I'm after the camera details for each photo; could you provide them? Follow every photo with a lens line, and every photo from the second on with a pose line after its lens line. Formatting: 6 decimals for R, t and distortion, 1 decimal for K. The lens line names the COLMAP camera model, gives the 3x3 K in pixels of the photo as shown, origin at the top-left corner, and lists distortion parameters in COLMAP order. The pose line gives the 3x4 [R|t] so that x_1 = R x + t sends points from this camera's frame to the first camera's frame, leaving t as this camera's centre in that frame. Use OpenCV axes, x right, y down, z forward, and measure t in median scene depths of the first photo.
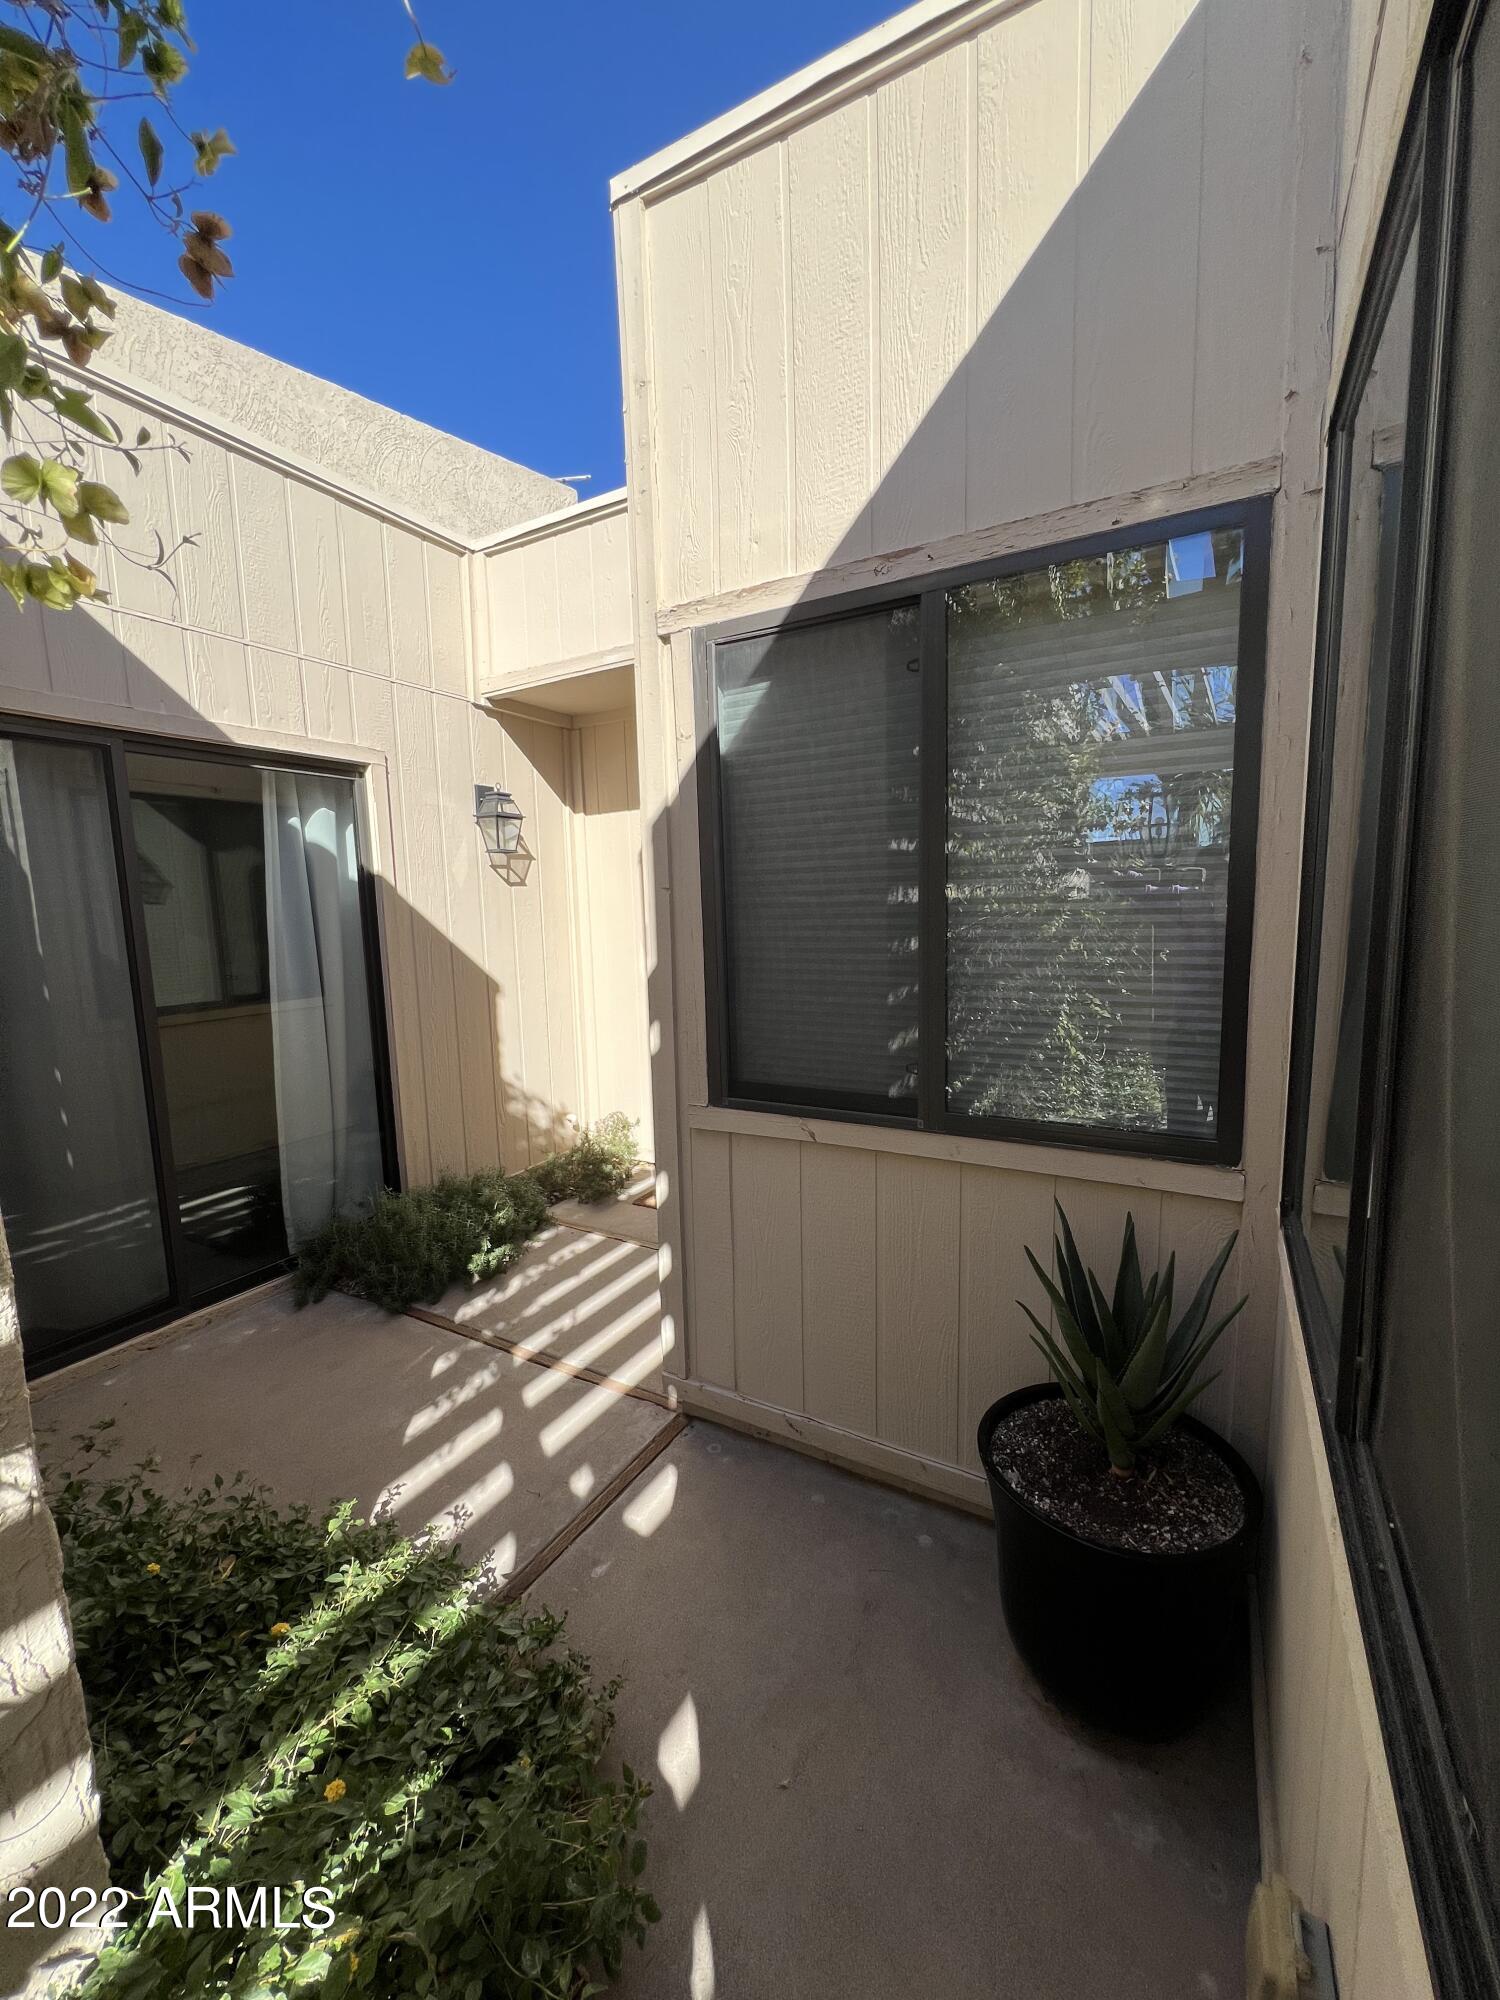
lens RADIAL K [[791.9, 0, 755.7], [0, 791.9, 999.0], [0, 0, 1]] dist [-0.004181, -0.000192]
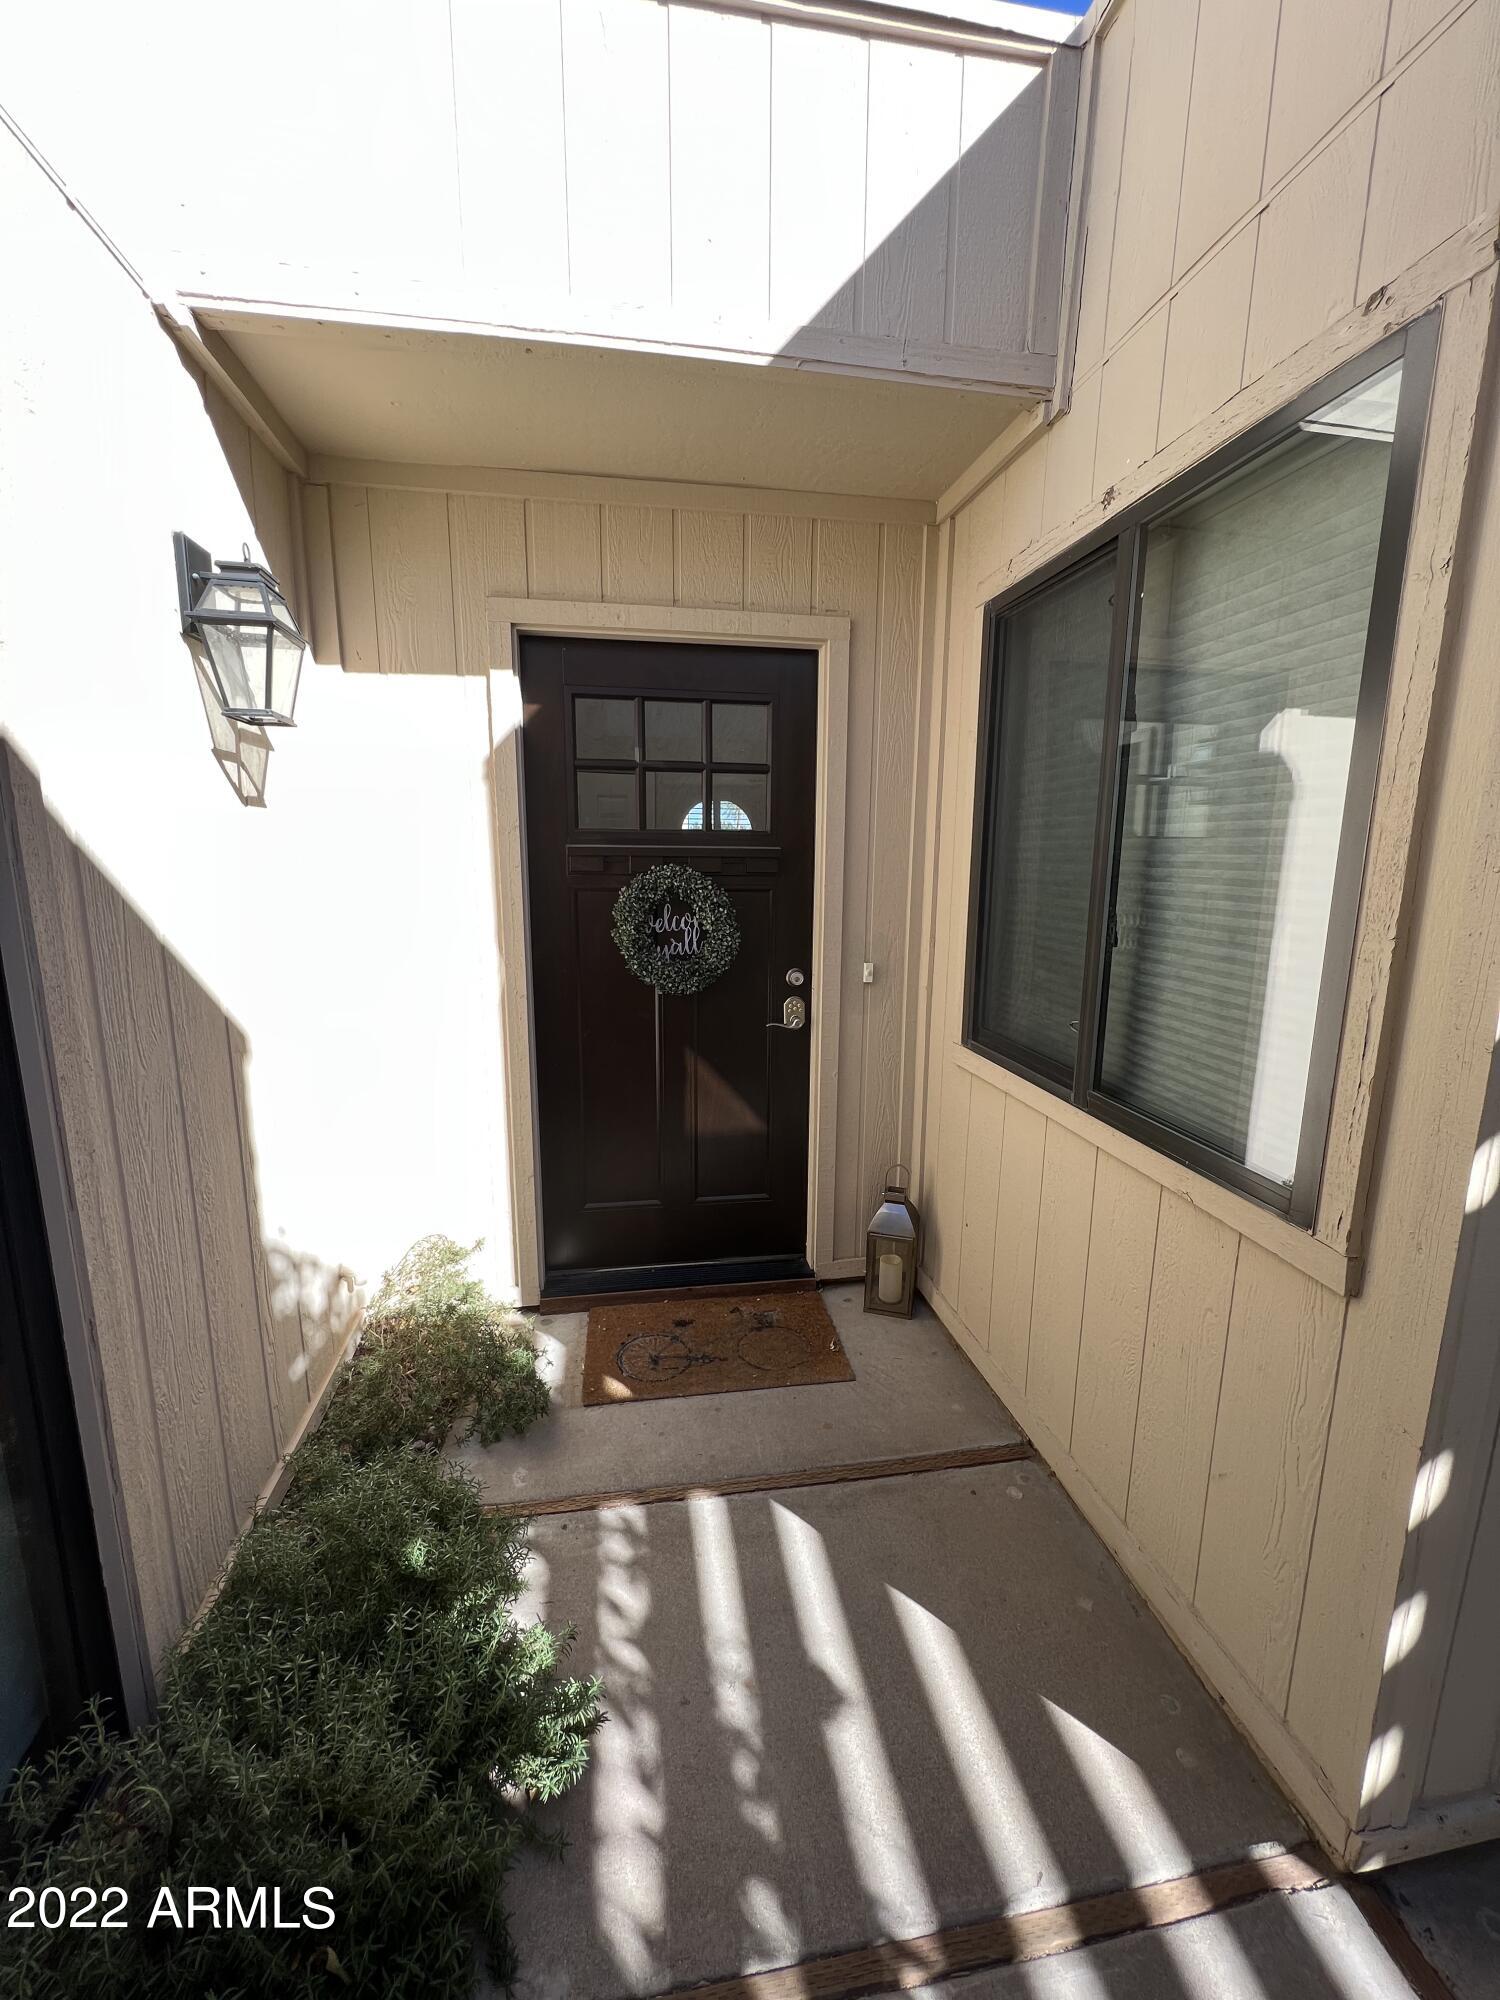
lens RADIAL K [[791.9, 0, 747.1], [0, 791.9, 999.9], [0, 0, 1]] dist [-0.004181, -0.000192]
pose [[0.771853, -0.082060, 0.630483, -0.374859], [0.047951, 0.996325, 0.070973, -0.054005], [-0.633990, -0.024548, 0.772951, 0.487940]]
